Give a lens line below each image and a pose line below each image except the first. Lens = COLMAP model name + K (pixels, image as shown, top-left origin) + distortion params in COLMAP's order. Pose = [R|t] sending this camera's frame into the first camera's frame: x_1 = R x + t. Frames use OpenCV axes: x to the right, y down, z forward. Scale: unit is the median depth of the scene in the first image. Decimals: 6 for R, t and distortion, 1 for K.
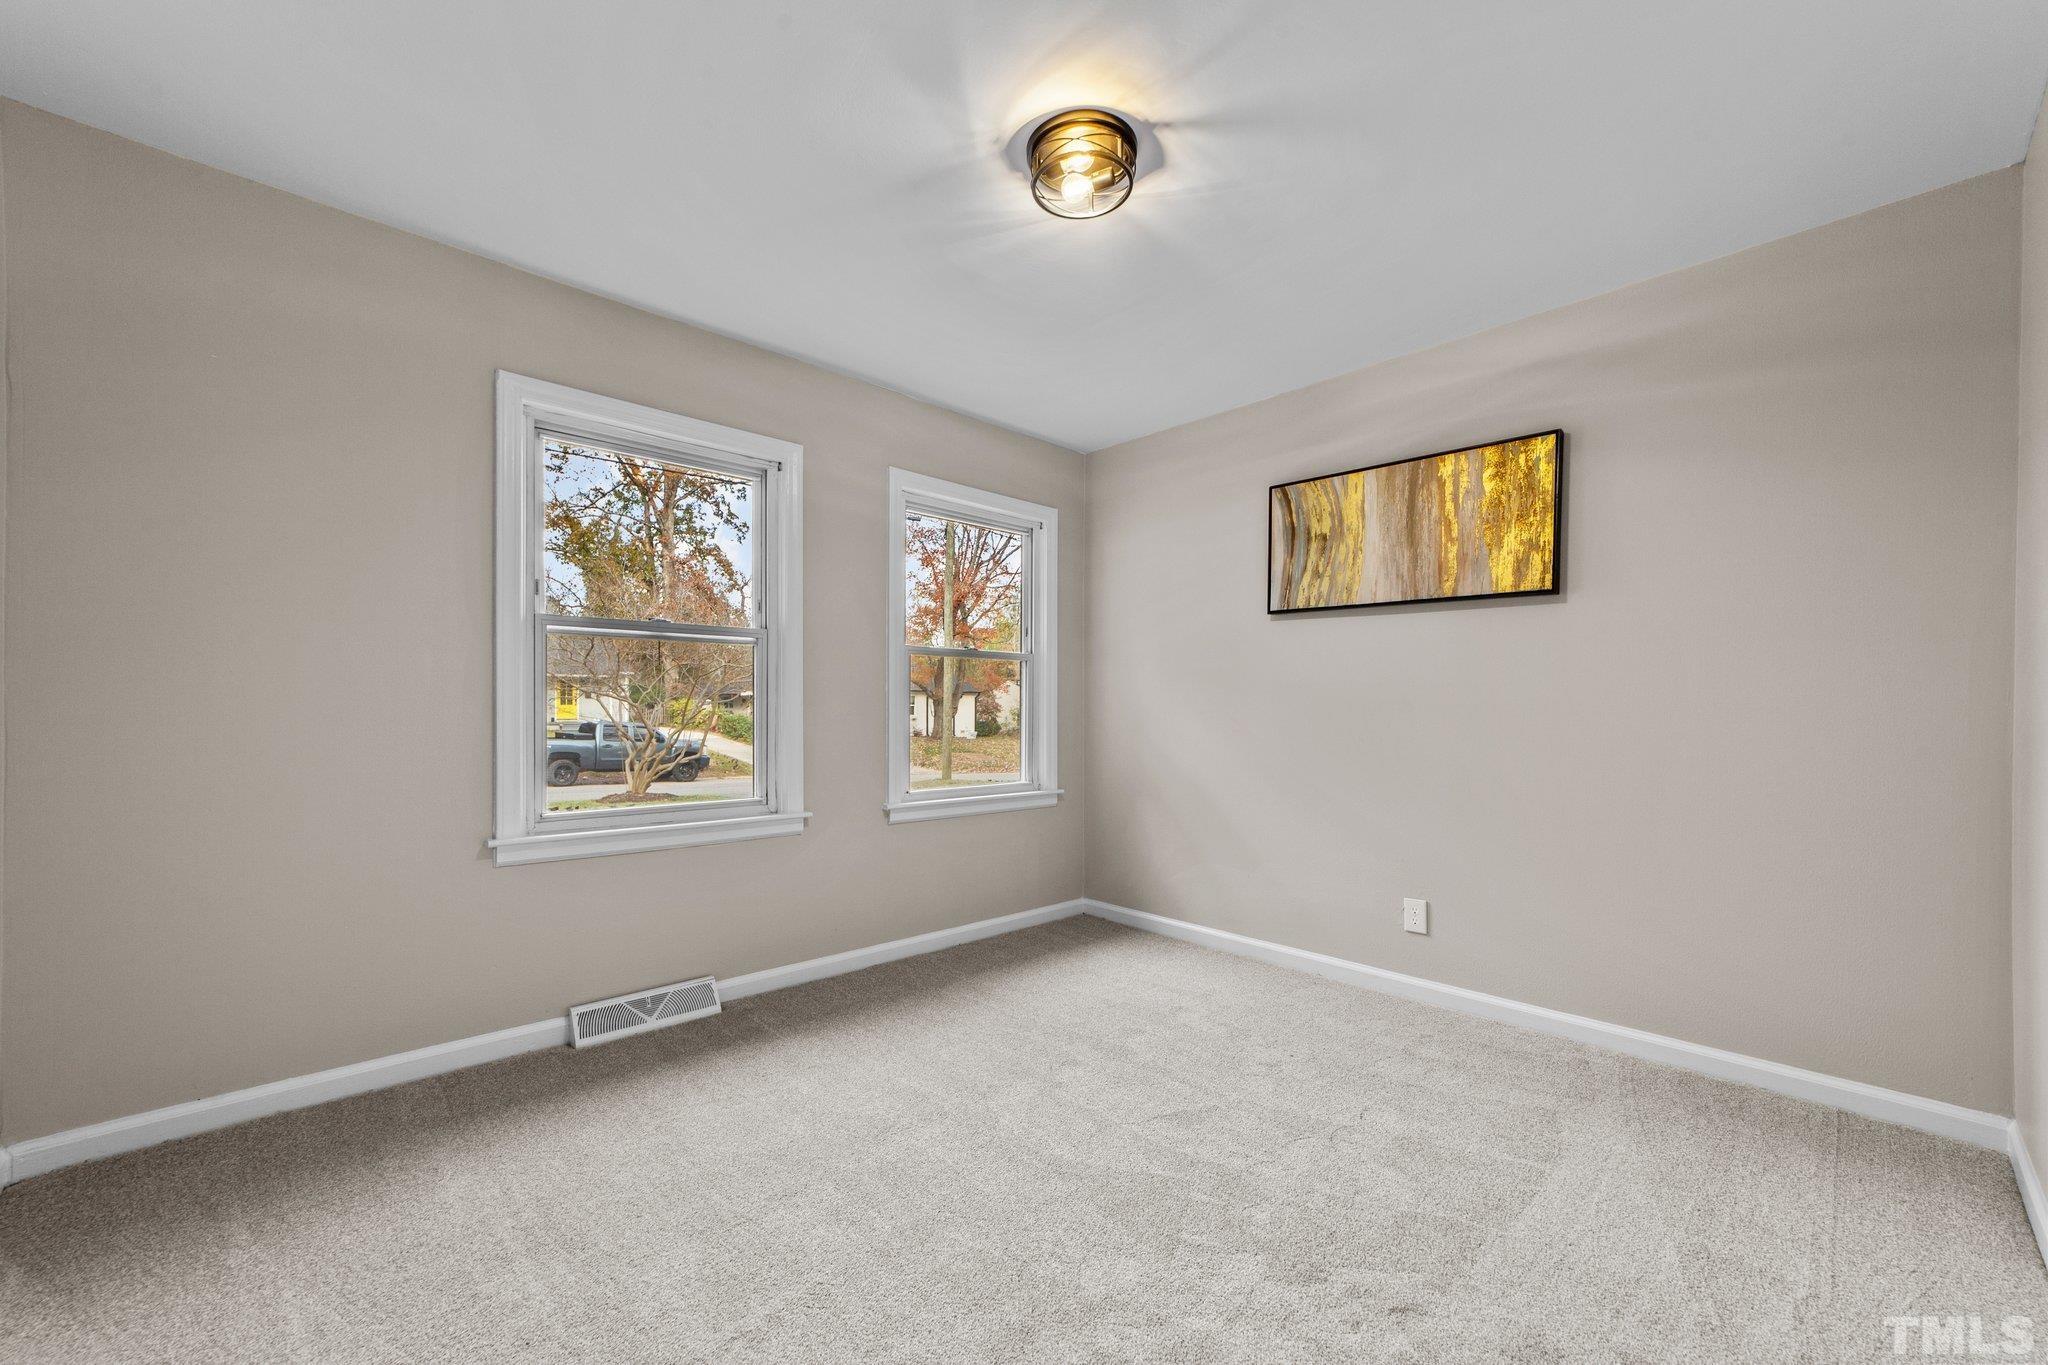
lens RADIAL K [[801.0, 0, 1024.5], [0, 801.0, 701.6], [0, 0, 1]] dist [-0.017416, 0.000157]
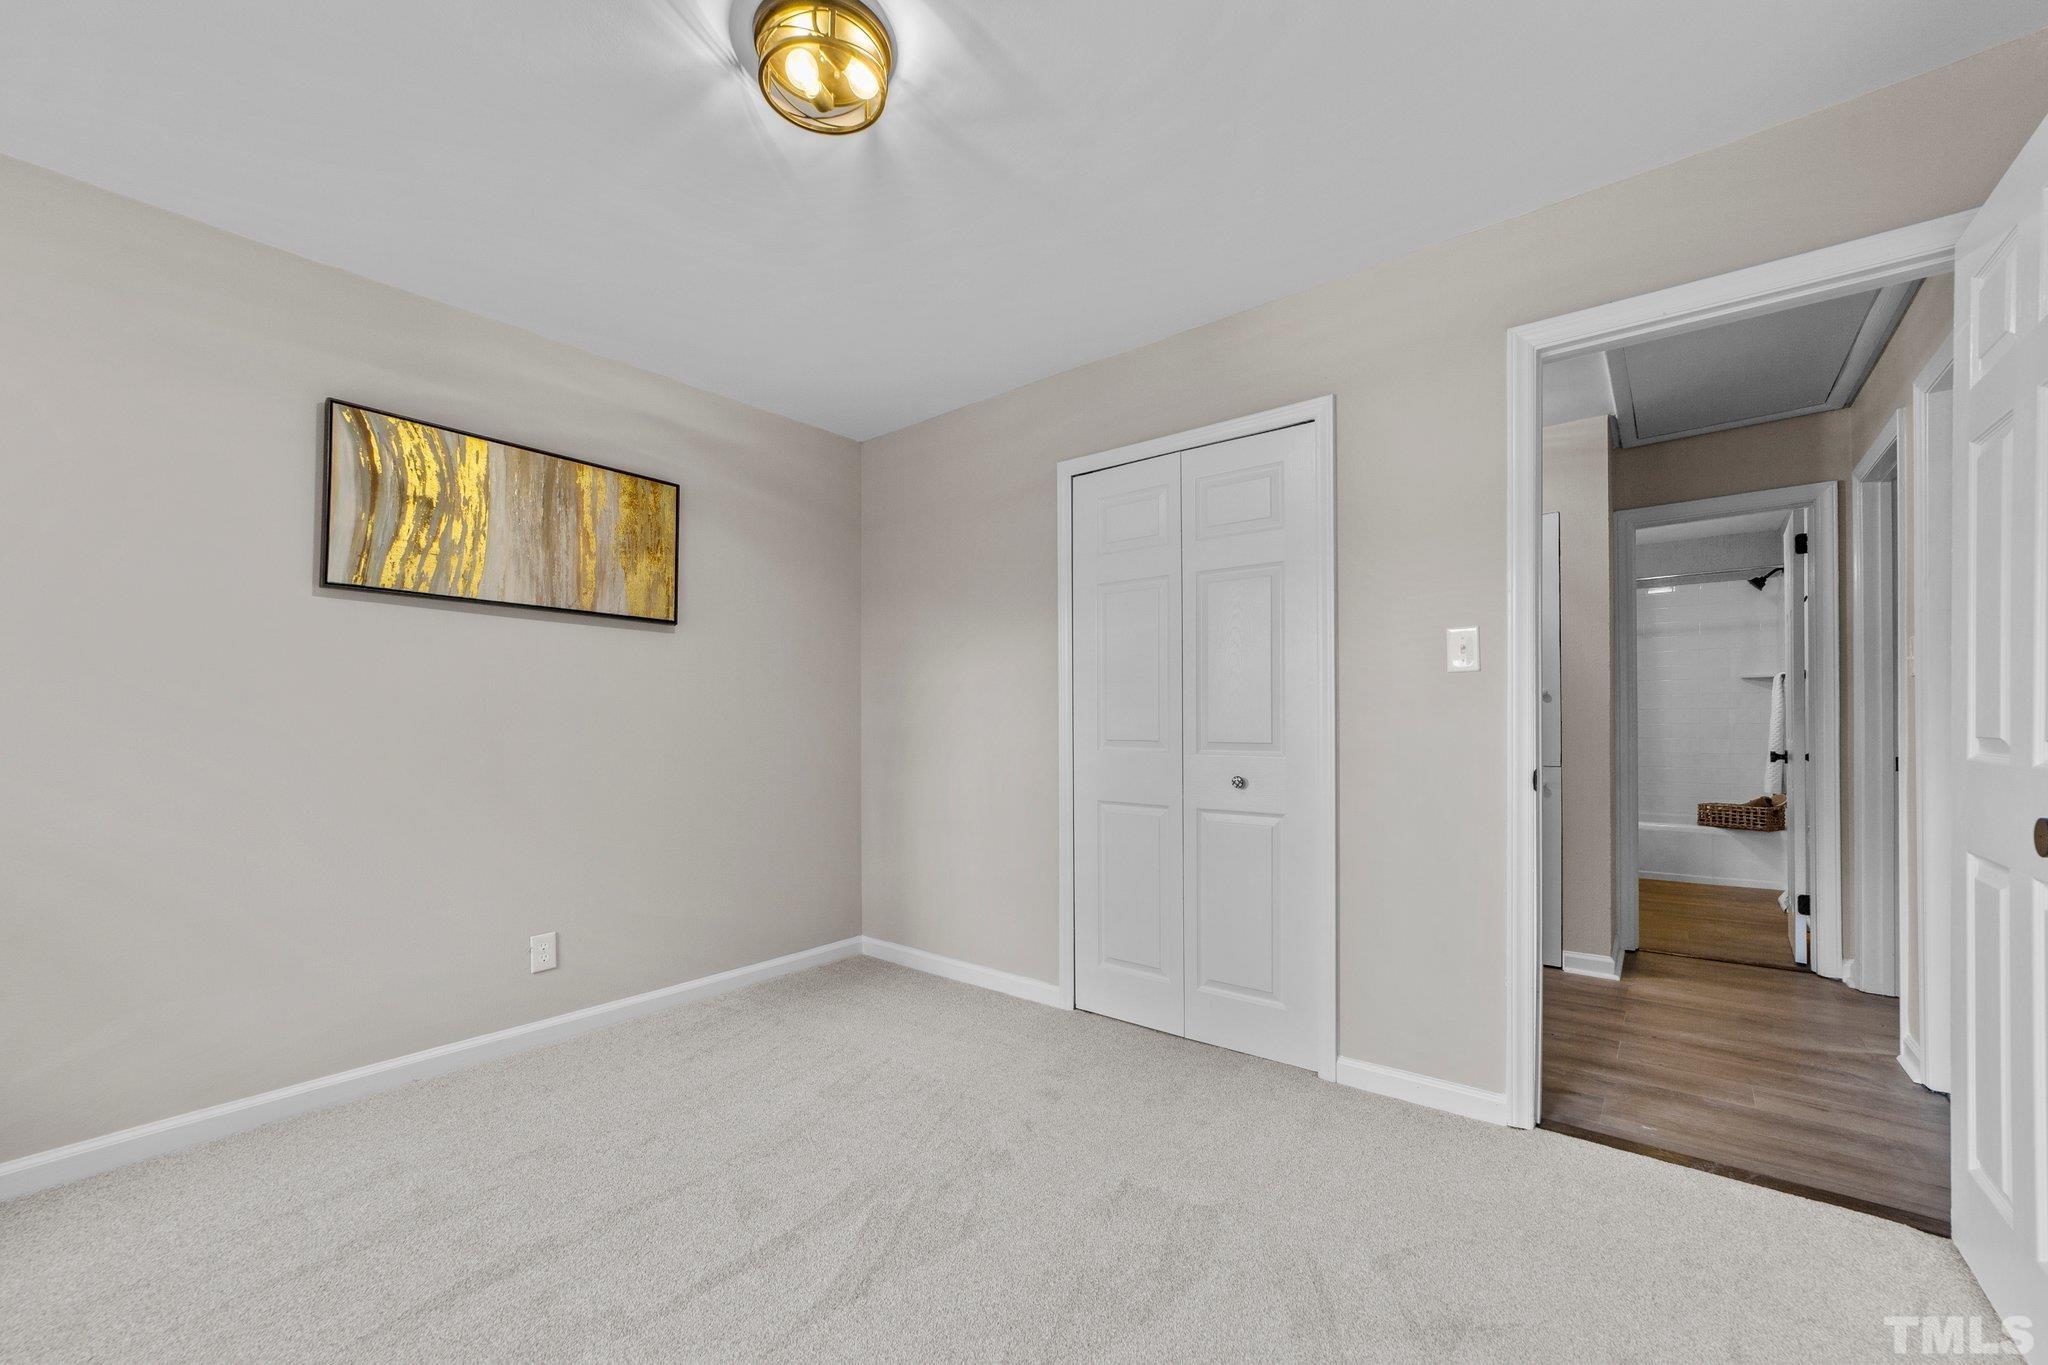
lens RADIAL K [[801.0, 0, 1024.5], [0, 801.0, 701.6], [0, 0, 1]] dist [-0.017416, 0.000157]
pose [[-0.144196, 0.021679, 0.989312, -0.494161], [-0.002974, 0.999746, -0.022341, 0.000866], [-0.989545, -0.006163, -0.144094, 0.587296]]
